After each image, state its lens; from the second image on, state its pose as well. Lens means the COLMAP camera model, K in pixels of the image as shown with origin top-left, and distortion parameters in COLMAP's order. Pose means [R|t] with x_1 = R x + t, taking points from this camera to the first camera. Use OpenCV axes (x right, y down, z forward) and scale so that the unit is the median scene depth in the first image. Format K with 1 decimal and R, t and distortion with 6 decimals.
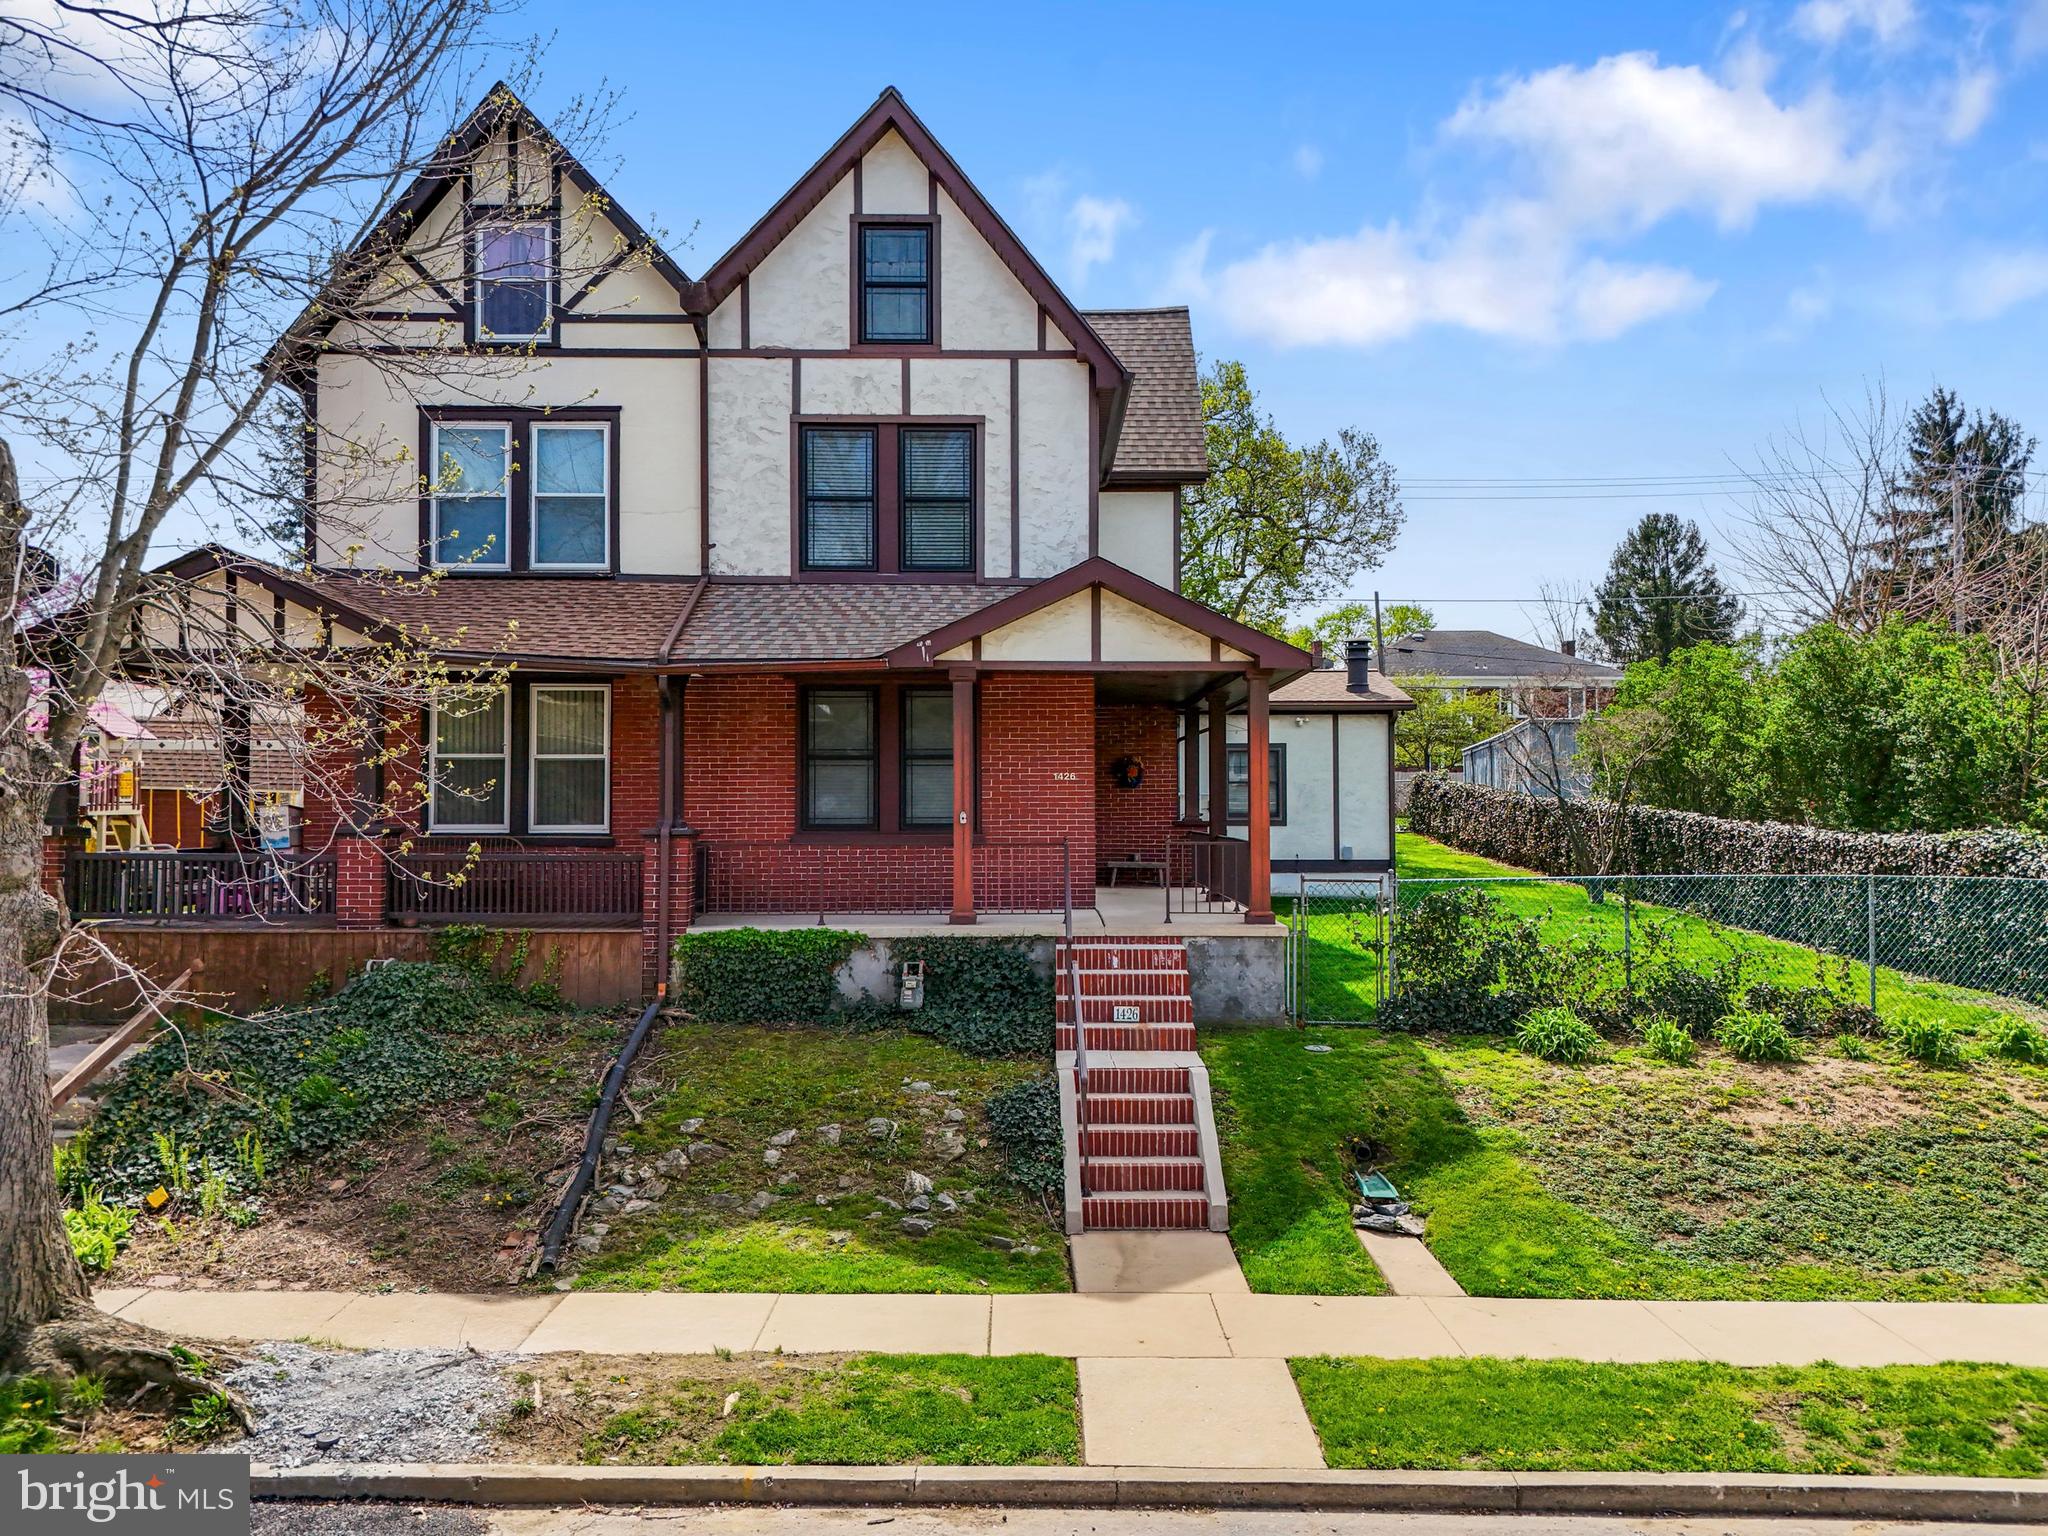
lens RADIAL K [[1524.5, 0, 1032.6], [0, 1524.5, 765.6], [0, 0, 1]] dist [0.052677, -0.005949]
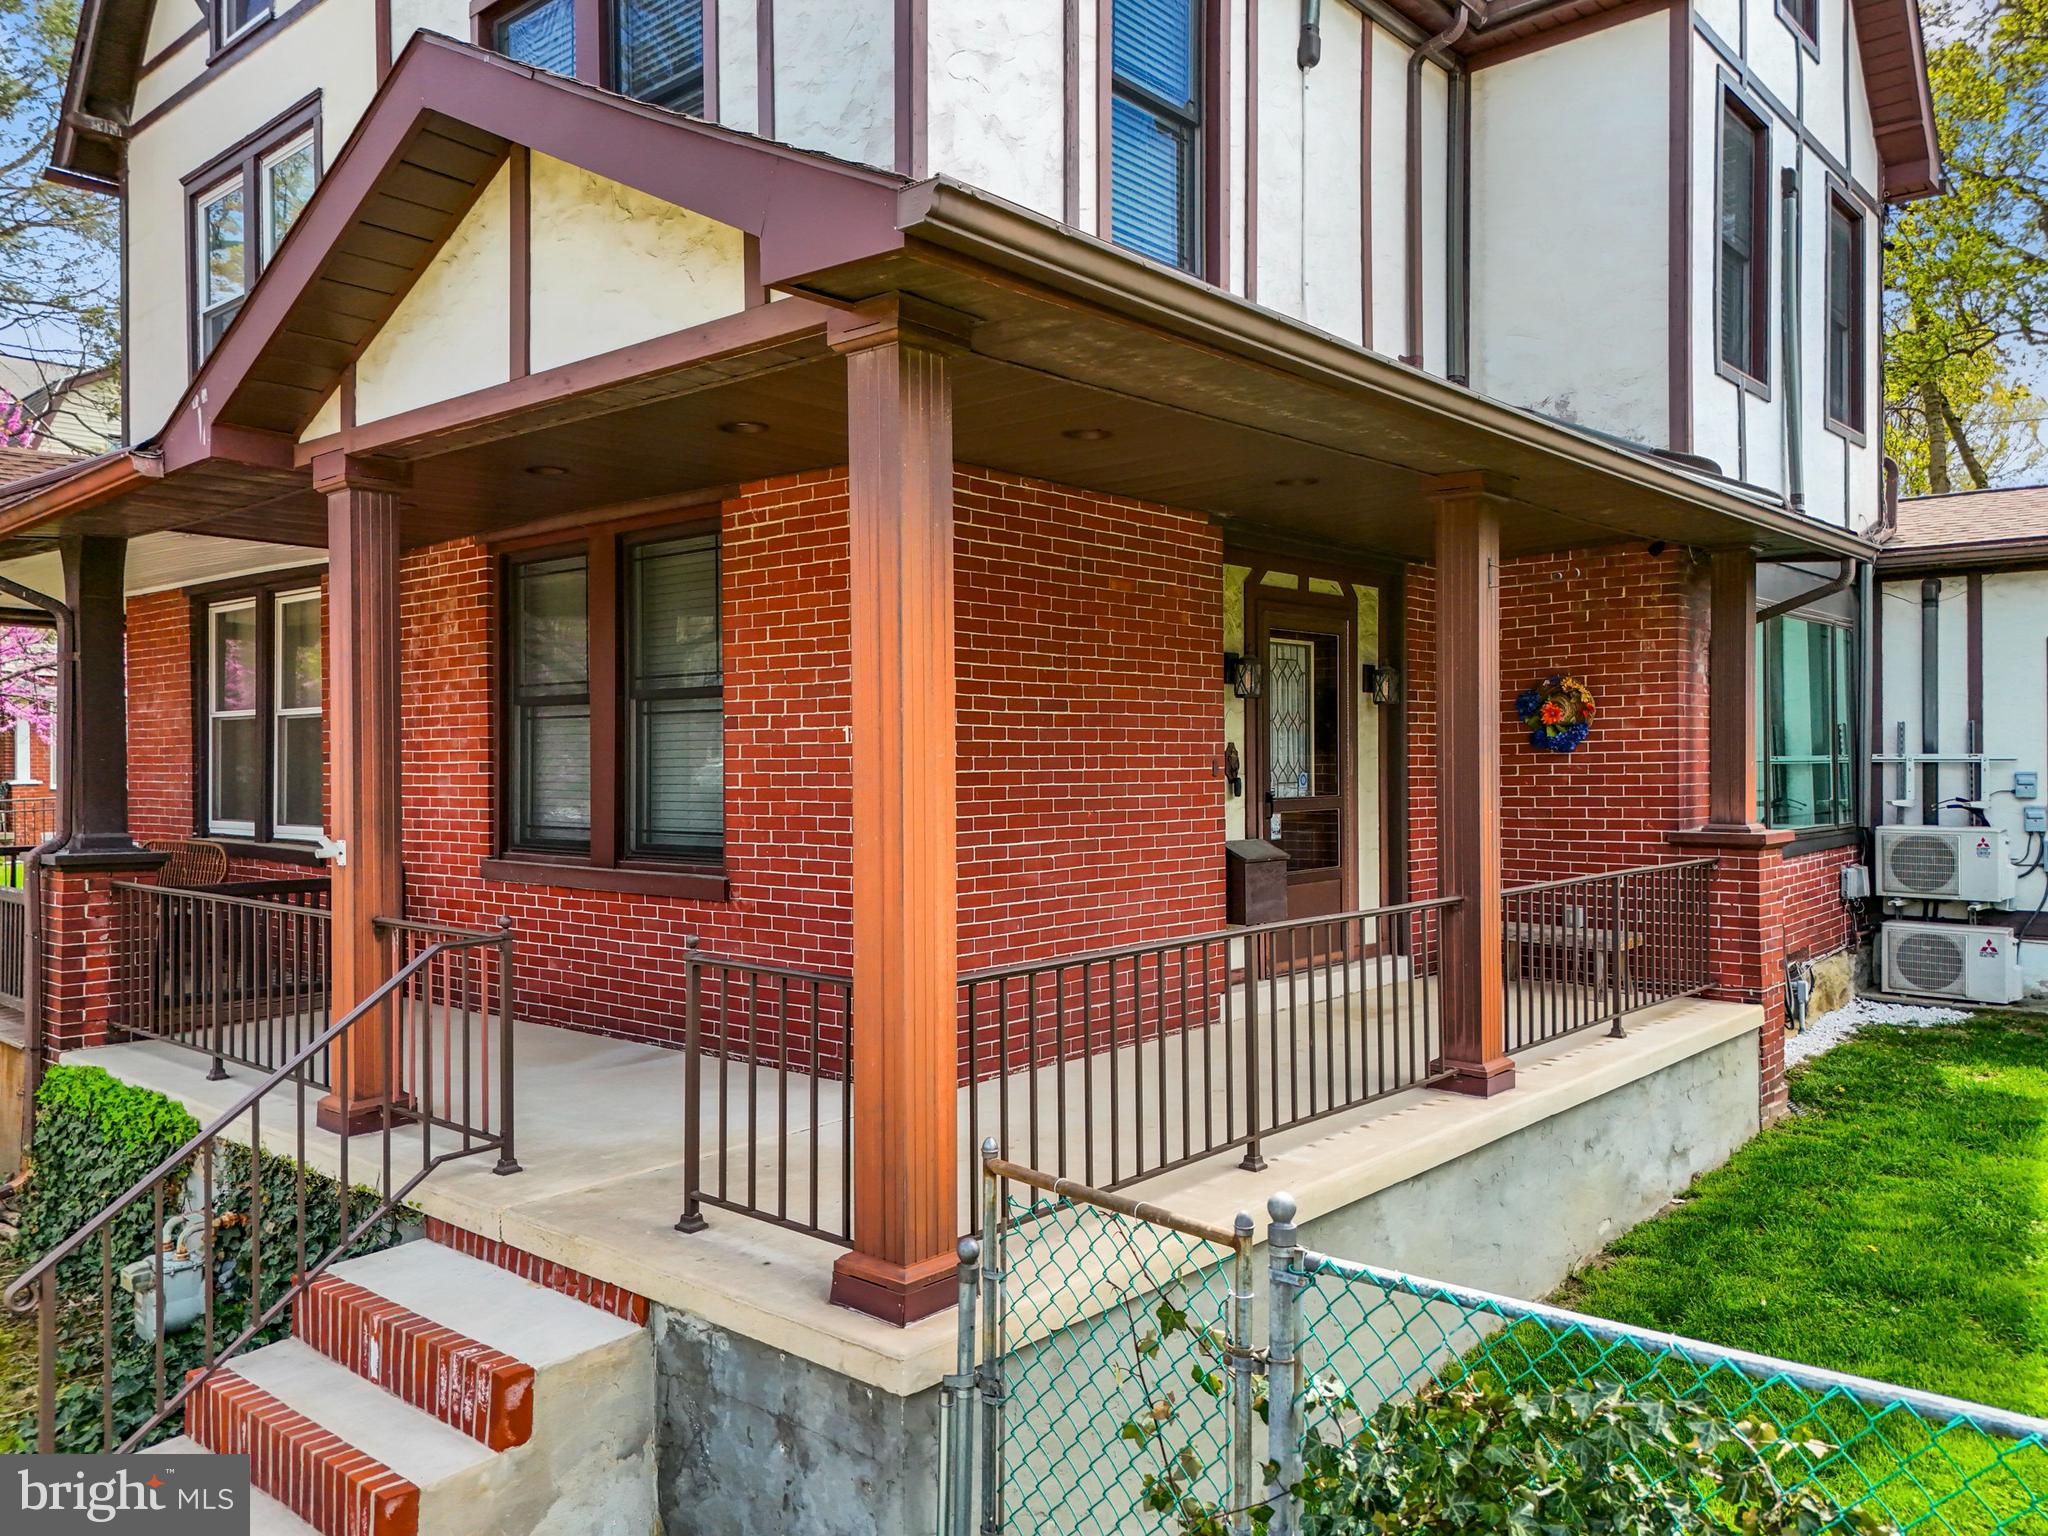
lens RADIAL K [[1524.5, 0, 1018.7], [0, 1524.5, 757.8], [0, 0, 1]] dist [0.052677, -0.005949]
pose [[0.740661, -0.003787, -0.671869, 0.332543], [0.022323, 0.999571, 0.018975, 0.007446], [0.671508, -0.029052, 0.740427, 0.813179]]
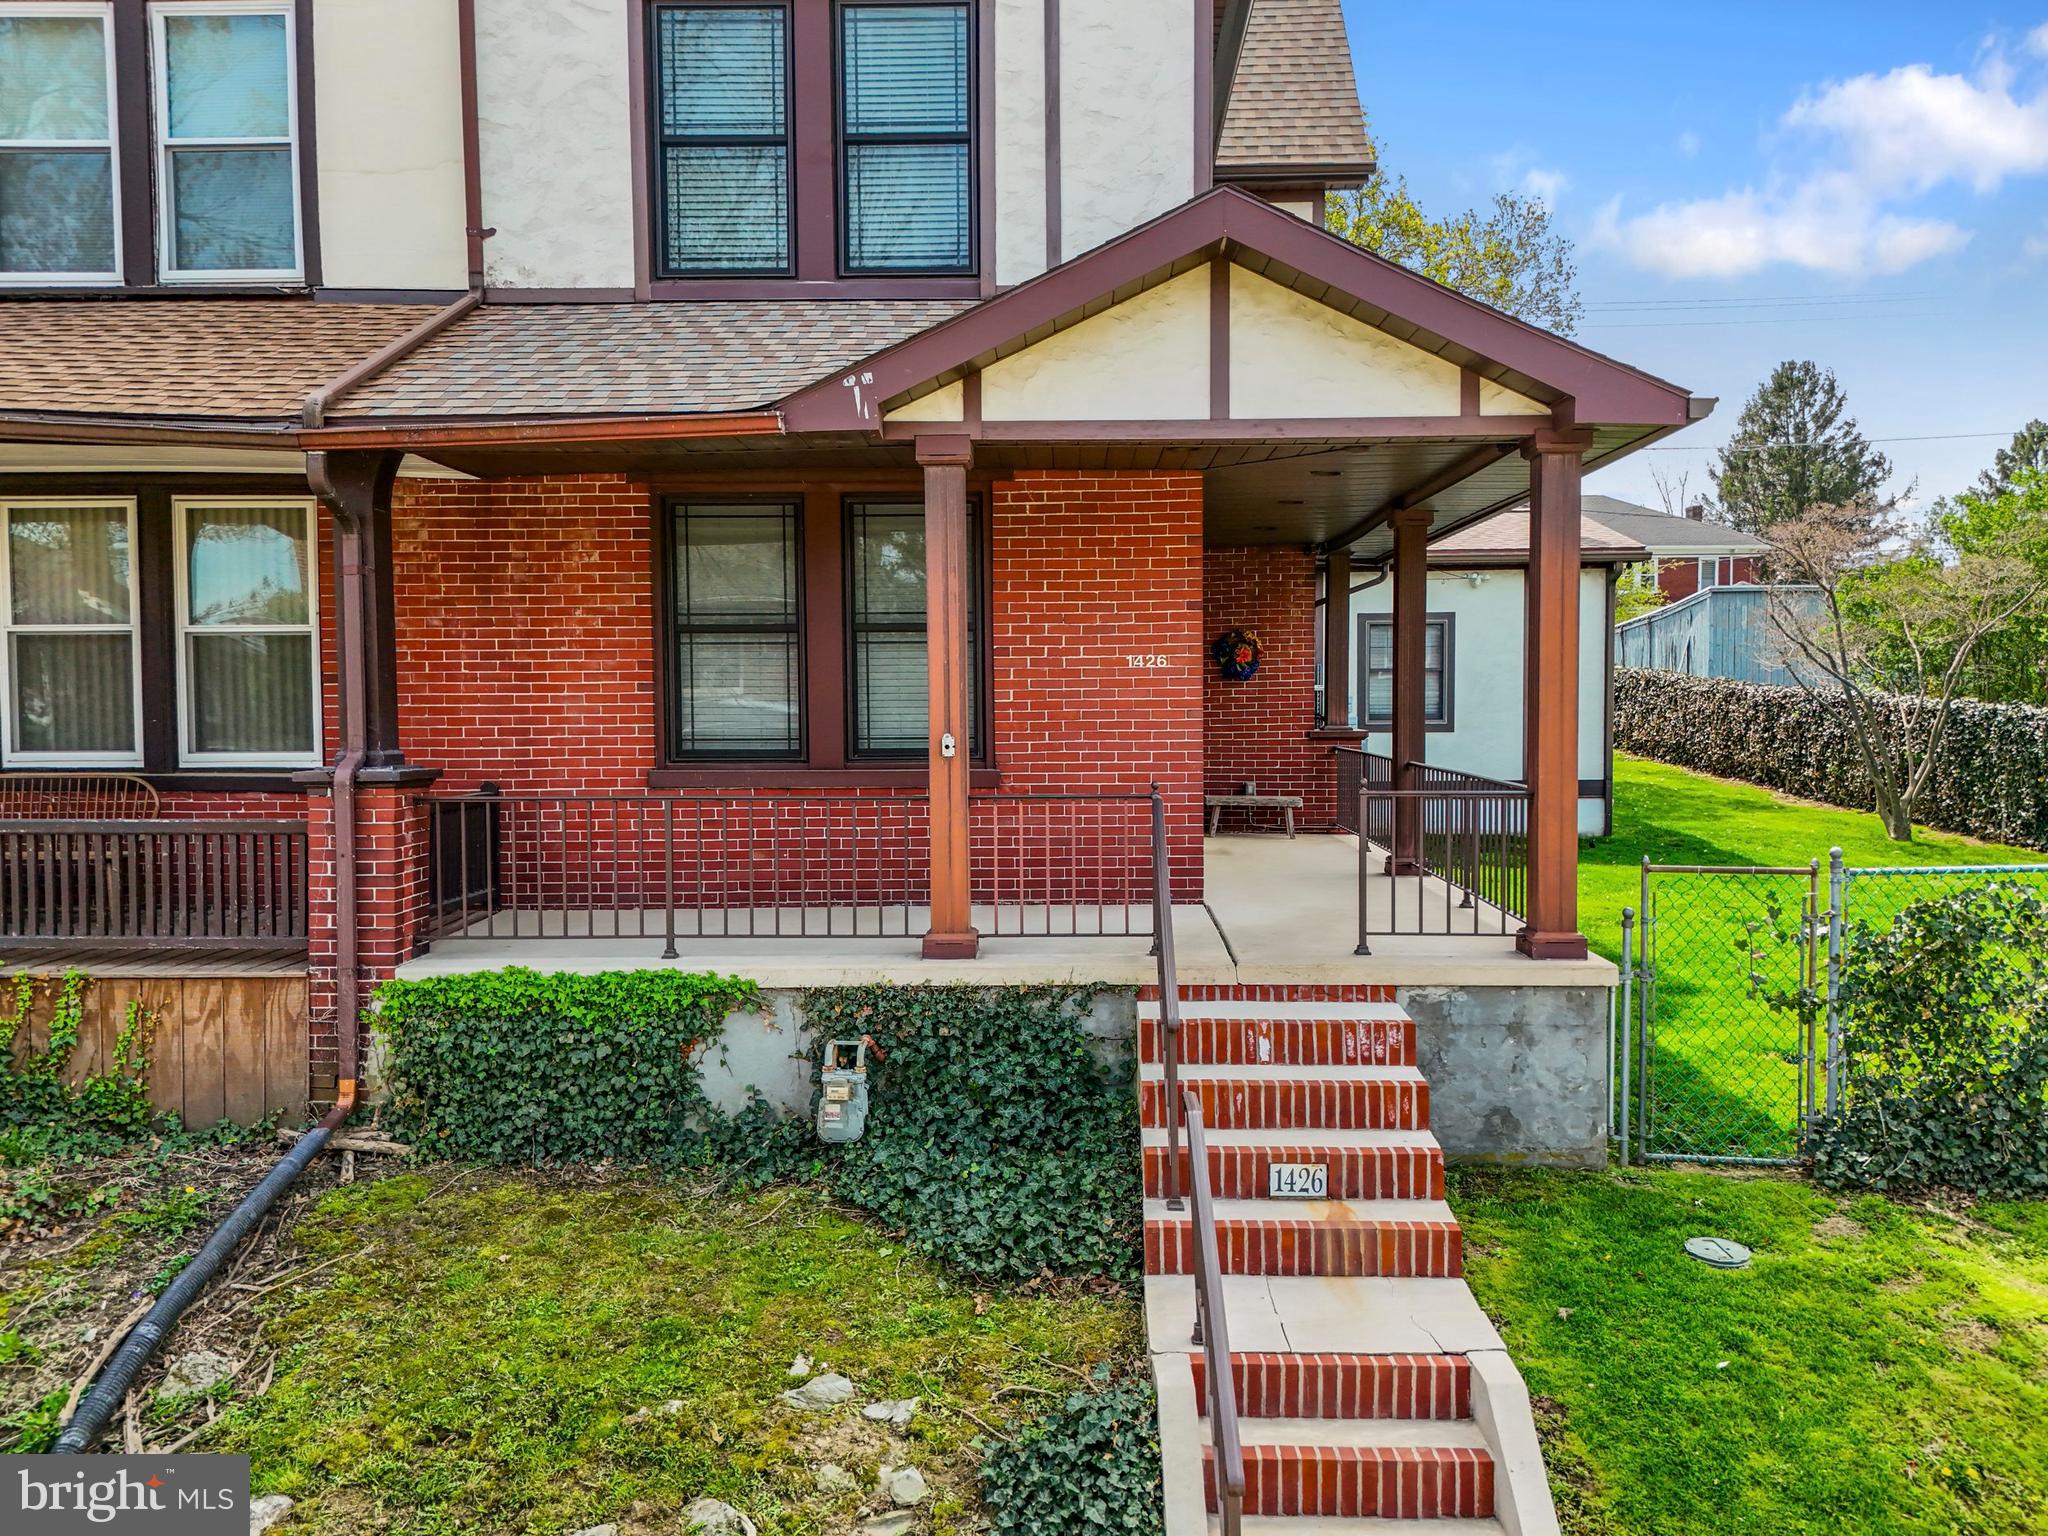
lens RADIAL K [[1524.5, 0, 1020.5], [0, 1524.5, 767.6], [0, 0, 1]] dist [0.052677, -0.005949]
pose [[0.999118, -0.003634, -0.041838, -0.001289], [0.006700, 0.997282, 0.073375, 0.005372], [0.041457, -0.073591, 0.996426, 0.496820]]
